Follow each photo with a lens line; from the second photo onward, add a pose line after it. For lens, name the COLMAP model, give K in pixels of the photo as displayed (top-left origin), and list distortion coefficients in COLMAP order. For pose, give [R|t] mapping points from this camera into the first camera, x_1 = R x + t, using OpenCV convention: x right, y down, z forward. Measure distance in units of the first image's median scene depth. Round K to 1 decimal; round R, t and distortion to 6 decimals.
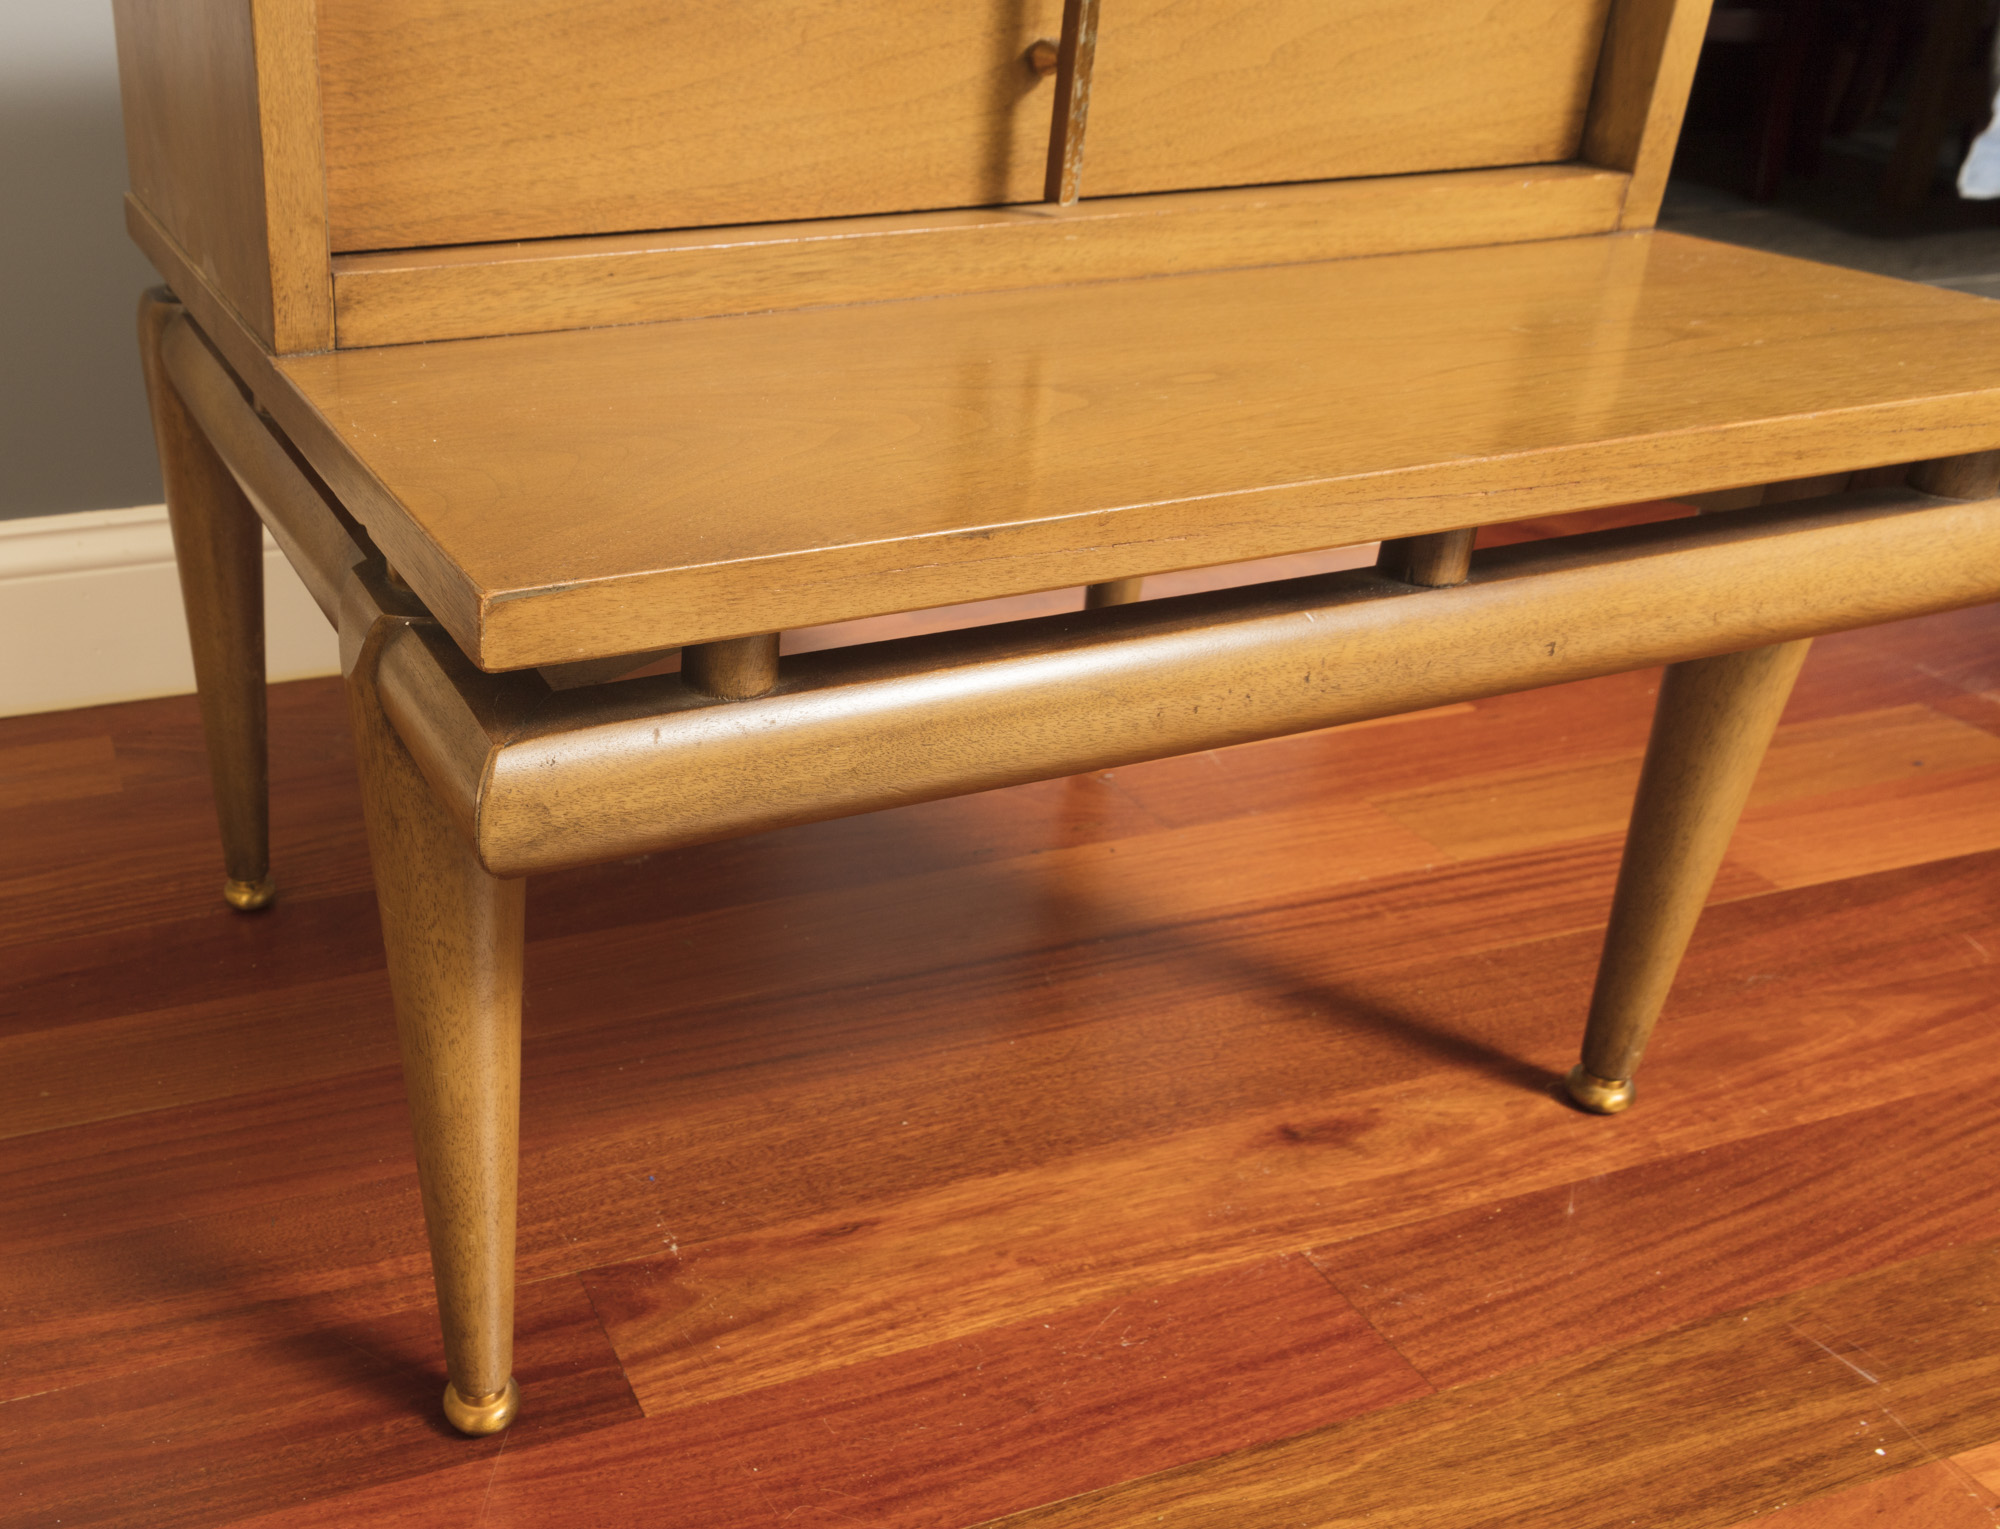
lens RADIAL K [[1832.7, 0, 550.4], [0, 1832.7, 705.1], [0, 0, 1]] dist [-0.008797, 0.015503]
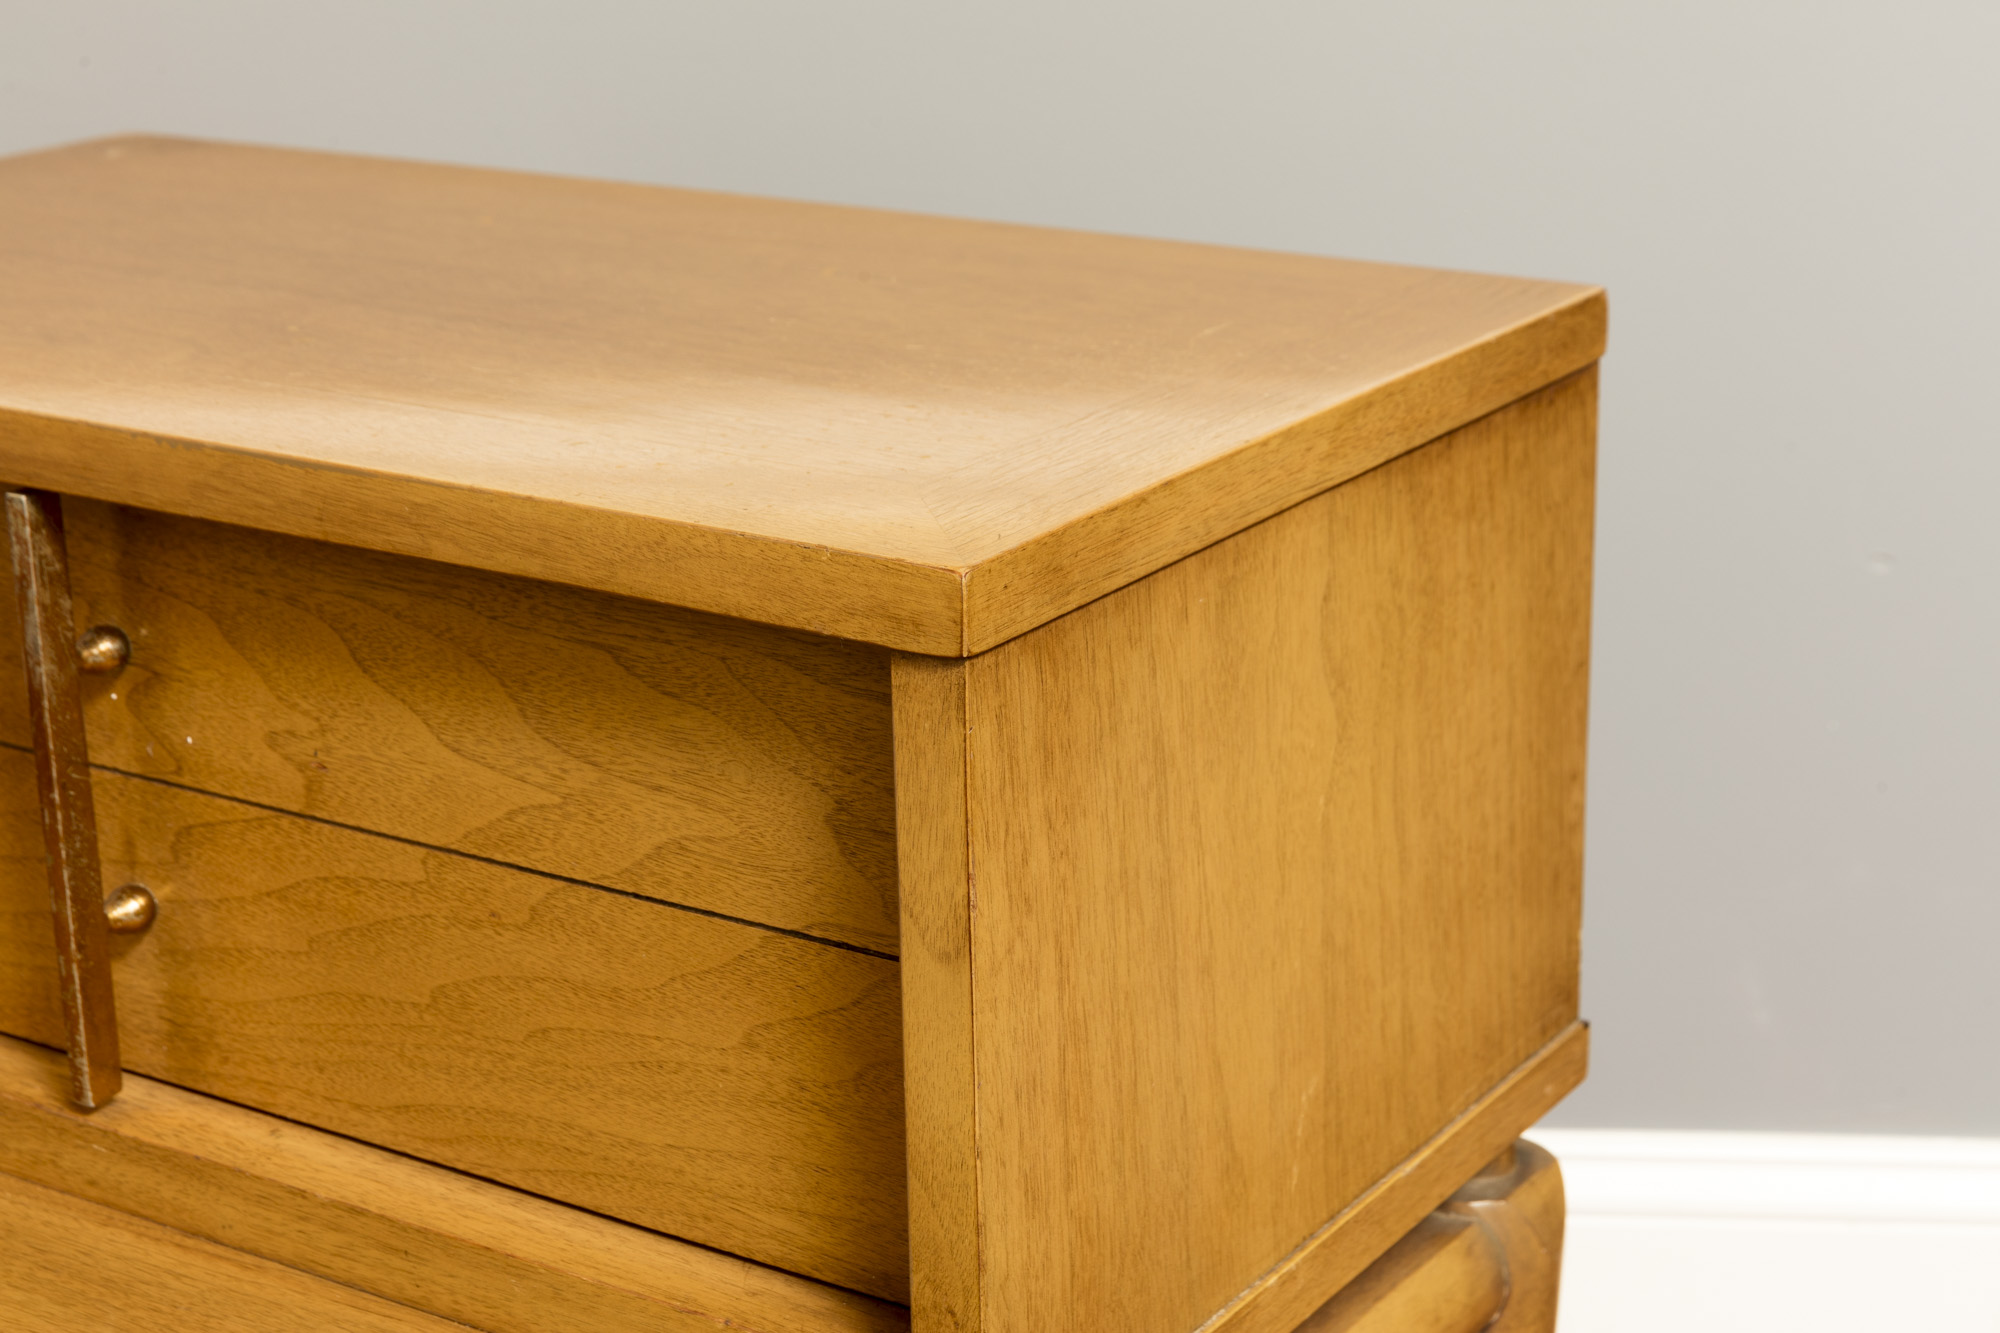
lens RADIAL K [[3561.6, 0, 1002.3], [0, 3561.6, 645.7], [0, 0, 1]] dist [-0.007077, 0.132446]
pose [[0.596654, 0.233147, -0.767884, 1.718439], [-0.328856, 0.943869, 0.031054, -0.674092], [0.732022, 0.233995, 0.639836, 0.331910]]
